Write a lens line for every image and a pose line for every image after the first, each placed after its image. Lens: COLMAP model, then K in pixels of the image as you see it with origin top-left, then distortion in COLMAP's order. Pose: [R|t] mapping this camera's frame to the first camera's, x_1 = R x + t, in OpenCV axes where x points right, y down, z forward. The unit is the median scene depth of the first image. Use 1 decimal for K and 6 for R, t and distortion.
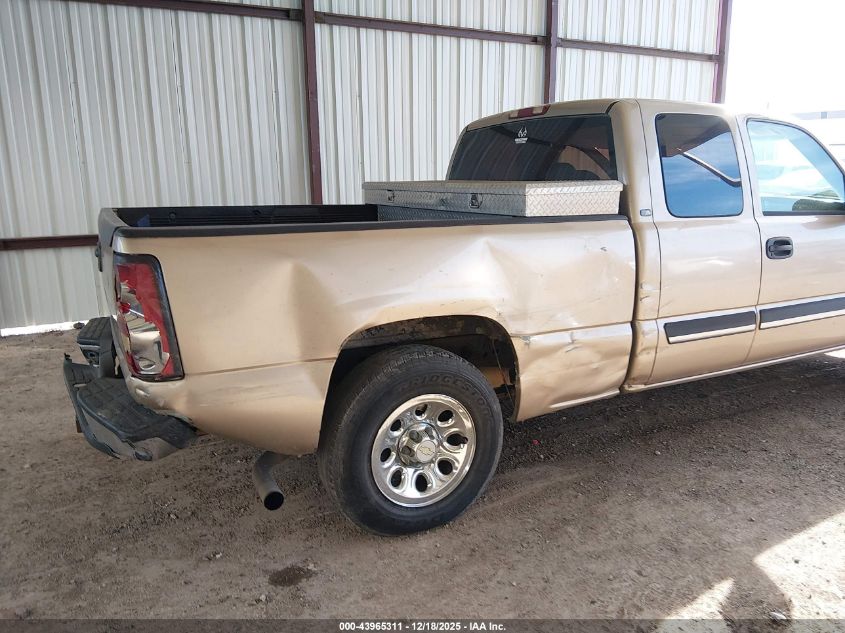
lens RADIAL K [[665.2, 0, 422.5], [0, 665.2, 316.5], [0, 0, 1]] dist [-0.013426, 0.048334]
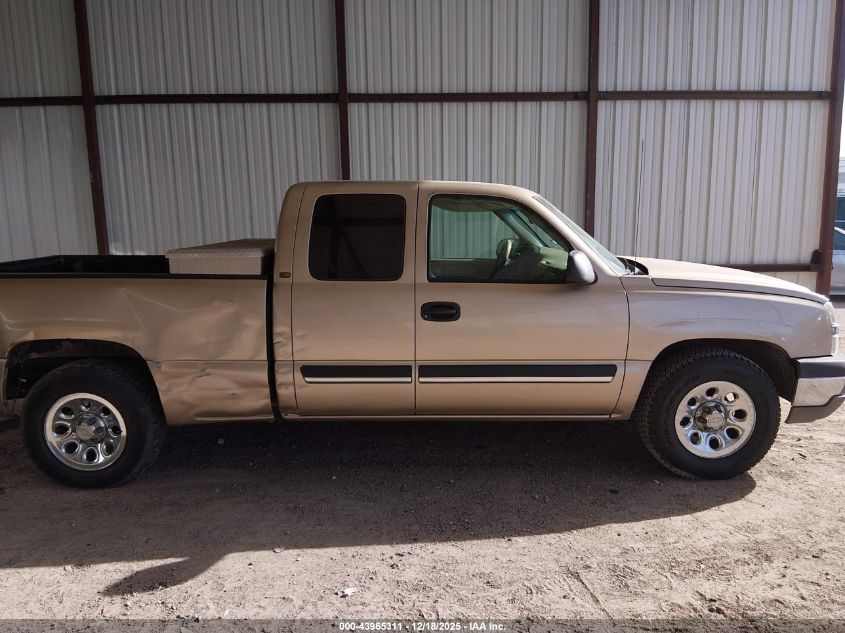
lens RADIAL K [[660.2, 0, 422.5], [0, 660.2, 316.5], [0, 0, 1]] dist [0.050966, -0.080292]
pose [[0.890941, 0.073212, -0.448178, 1.099453], [-0.095982, 0.994982, -0.028268, -0.066326], [0.443860, 0.068202, 0.893497, 0.008240]]
